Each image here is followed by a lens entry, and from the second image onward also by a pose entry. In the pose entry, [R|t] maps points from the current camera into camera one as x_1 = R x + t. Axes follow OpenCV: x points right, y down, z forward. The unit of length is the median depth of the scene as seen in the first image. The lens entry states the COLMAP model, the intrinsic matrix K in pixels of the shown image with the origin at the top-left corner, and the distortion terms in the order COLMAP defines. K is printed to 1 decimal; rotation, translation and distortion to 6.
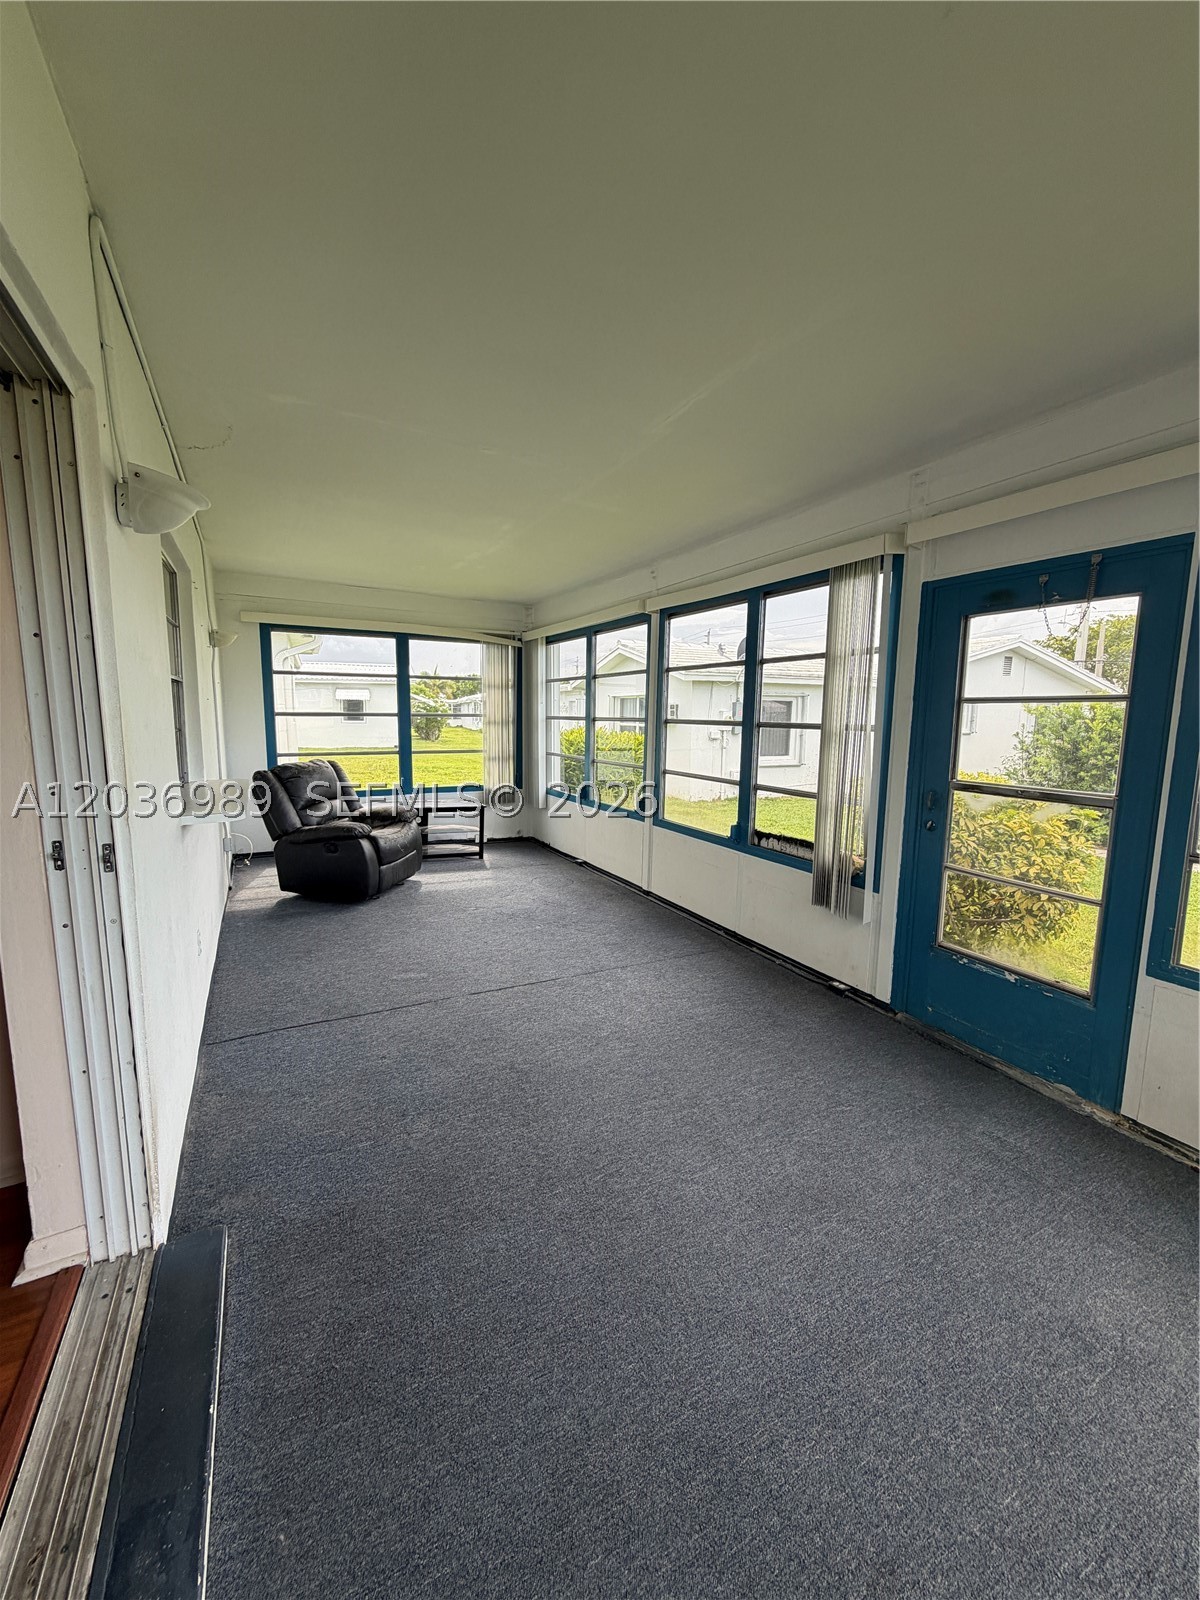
lens RADIAL K [[640.9, 0, 597.1], [0, 640.9, 798.4], [0, 0, 1]] dist [0.000588, 0.000003]
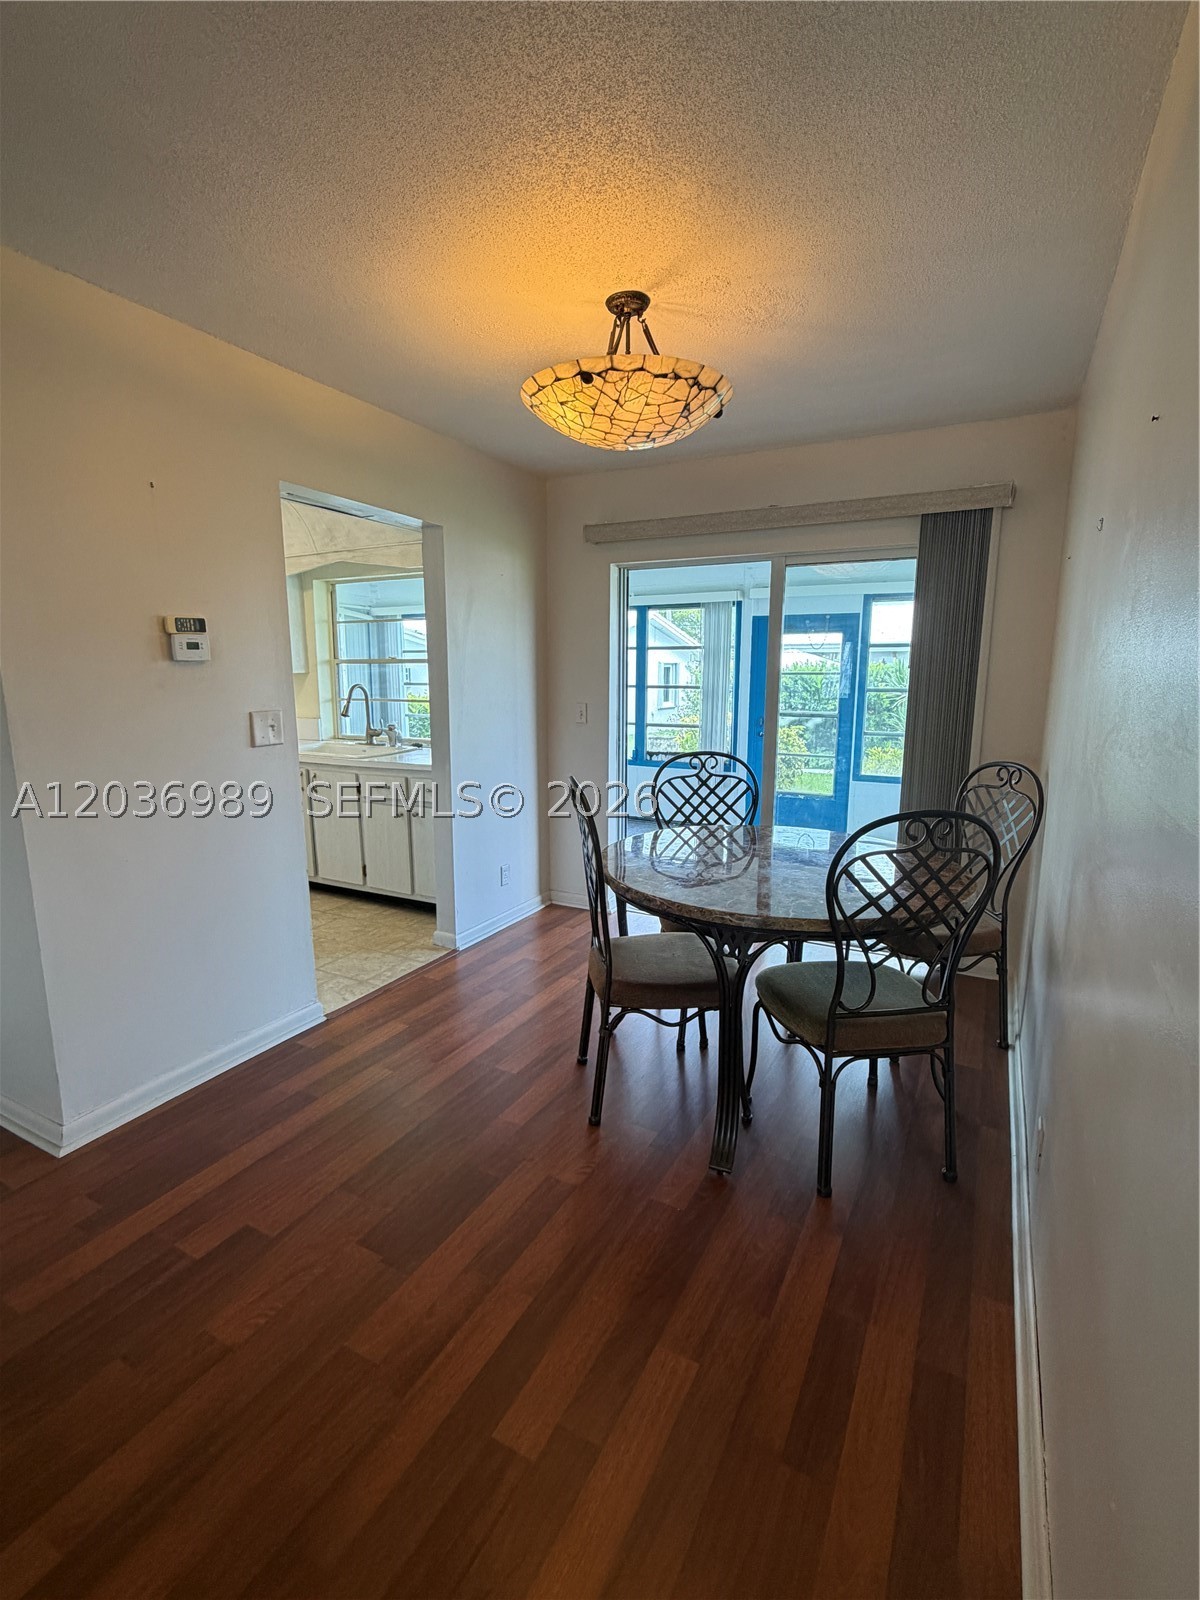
lens RADIAL K [[745.4, 0, 598.7], [0, 745.4, 806.2], [0, 0, 1]] dist [-0.000204, -0.000001]
pose [[0.820515, -0.108449, 0.561243, -1.281536], [0.083166, 0.994039, 0.070494, 0.059743], [-0.565543, -0.011166, 0.824643, -0.693631]]
